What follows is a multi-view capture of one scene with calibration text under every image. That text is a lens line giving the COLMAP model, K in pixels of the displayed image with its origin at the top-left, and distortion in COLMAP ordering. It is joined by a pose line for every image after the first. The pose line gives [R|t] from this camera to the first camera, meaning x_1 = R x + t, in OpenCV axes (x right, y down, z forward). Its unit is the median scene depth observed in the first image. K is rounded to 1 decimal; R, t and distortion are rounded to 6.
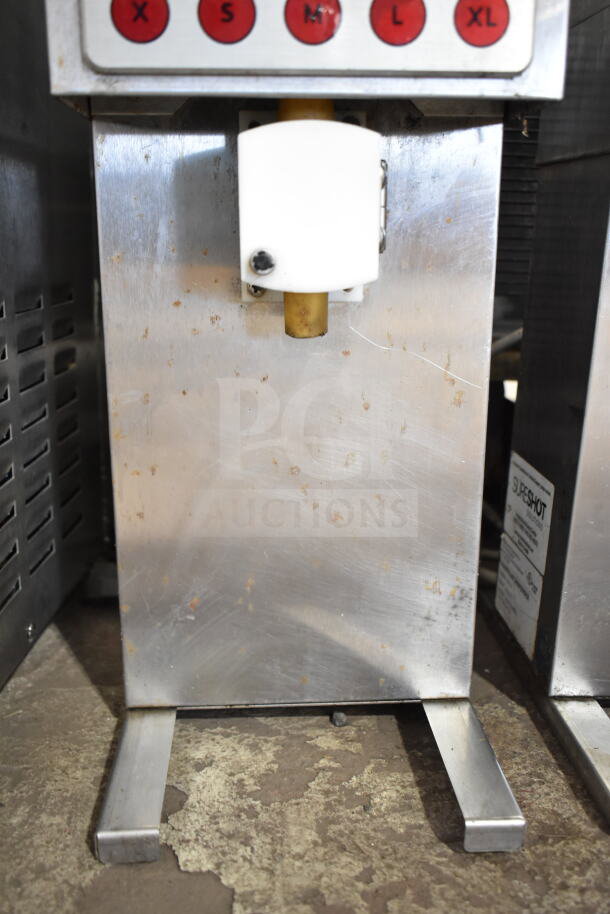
lens RADIAL K [[864.5, 0, 299.0], [0, 864.5, 456.4], [0, 0, 1]] dist [-0.033044, 0.000000]
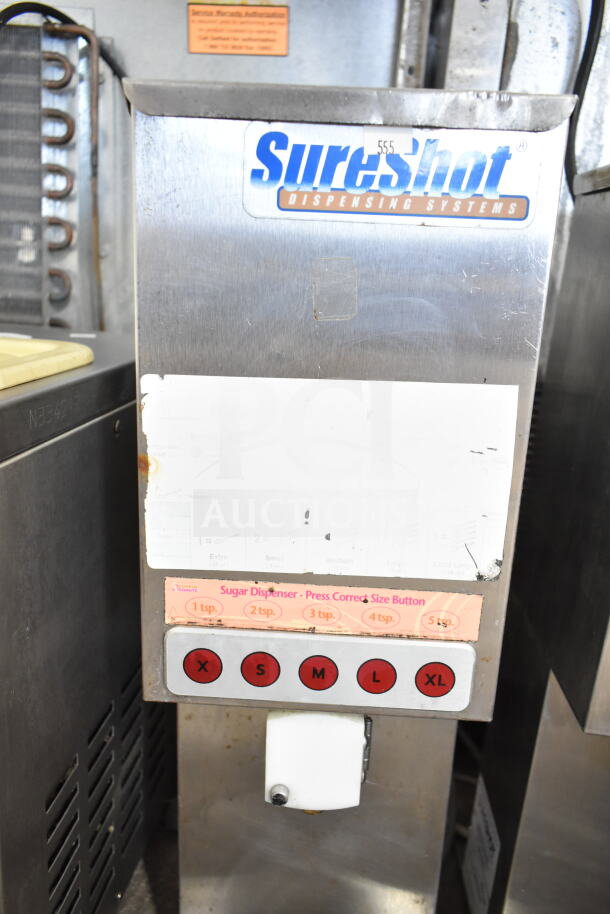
lens RADIAL K [[707.0, 0, 310.7], [0, 707.0, 457.6], [0, 0, 1]] dist [-0.019447, 0.008930]
pose [[0.994392, 0.067476, -0.081439, 0.057262], [-0.067507, 0.997716, 0.002374, -0.664725], [0.081413, 0.003138, 0.996676, -0.158048]]
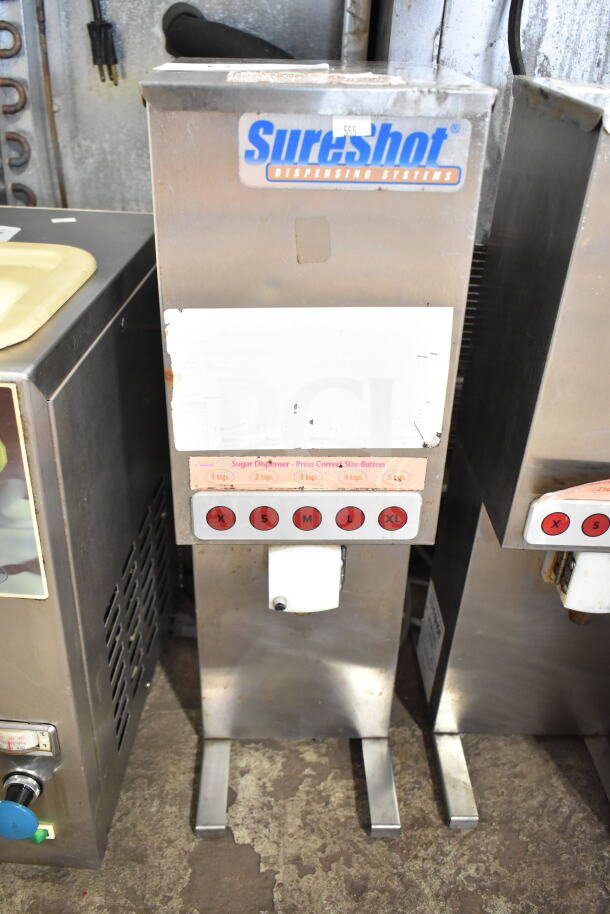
lens RADIAL K [[779.1, 0, 301.9], [0, 779.1, 457.6], [0, 0, 1]] dist [-0.043244, 0.004079]
pose [[0.999313, 0.034466, -0.013607, 0.017564], [-0.029811, 0.965899, 0.257196, -0.837363], [0.022008, -0.256613, 0.966264, -0.533039]]
